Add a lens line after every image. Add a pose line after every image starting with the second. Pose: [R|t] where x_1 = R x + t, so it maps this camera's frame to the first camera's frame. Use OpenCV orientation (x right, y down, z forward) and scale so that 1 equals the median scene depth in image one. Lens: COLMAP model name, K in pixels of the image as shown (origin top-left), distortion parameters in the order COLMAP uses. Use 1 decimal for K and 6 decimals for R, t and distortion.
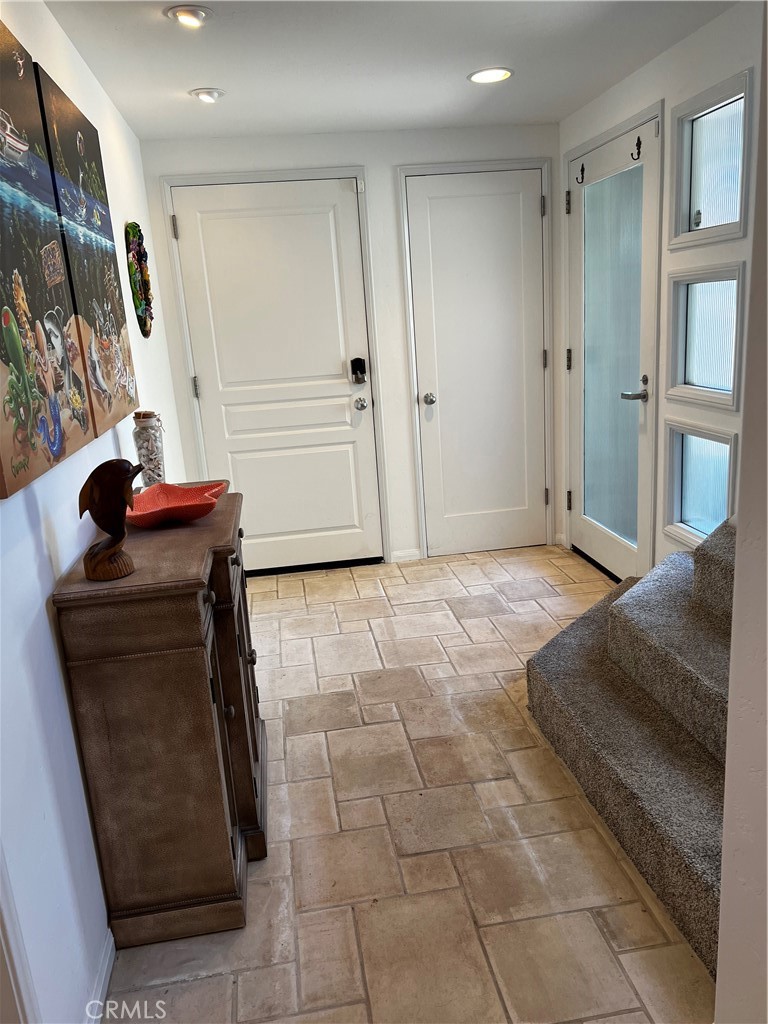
lens RADIAL K [[769.5, 0, 384.0], [0, 769.5, 512.0], [0, 0, 1]] dist [0.006417, 0.003409]
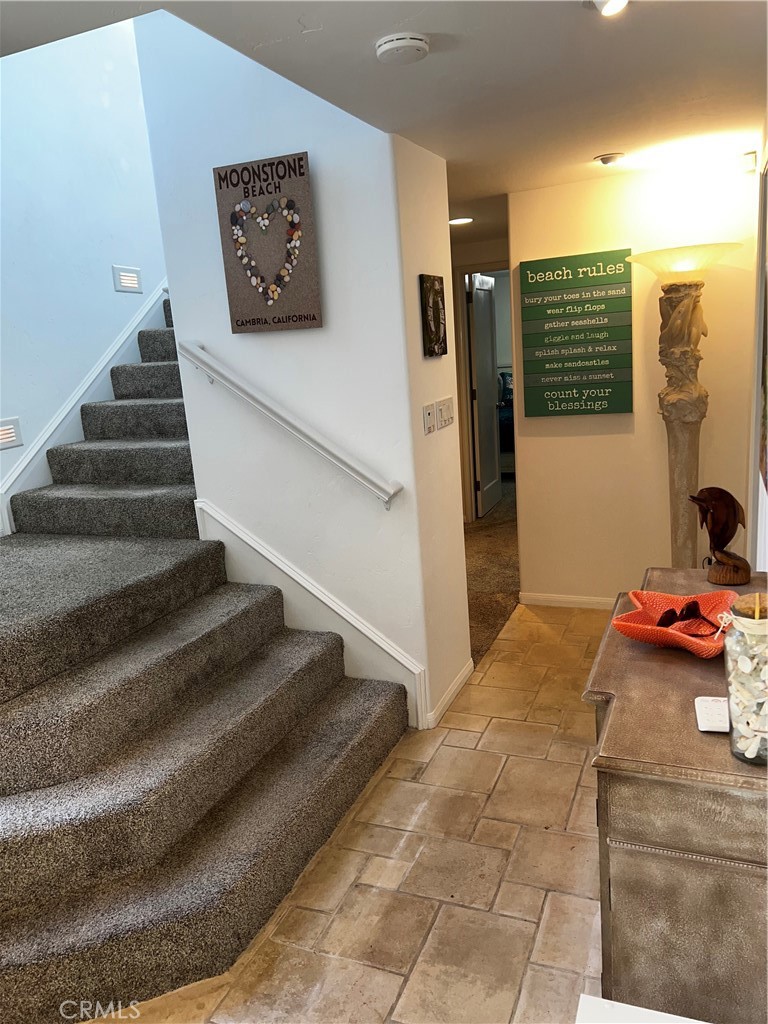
lens RADIAL K [[769.5, 0, 384.0], [0, 769.5, 512.0], [0, 0, 1]] dist [0.006417, 0.003409]
pose [[-0.846088, 0.013642, 0.532868, -0.406854], [0.254421, 0.888788, 0.381215, -0.455113], [-0.468406, 0.458115, -0.755464, 1.583433]]
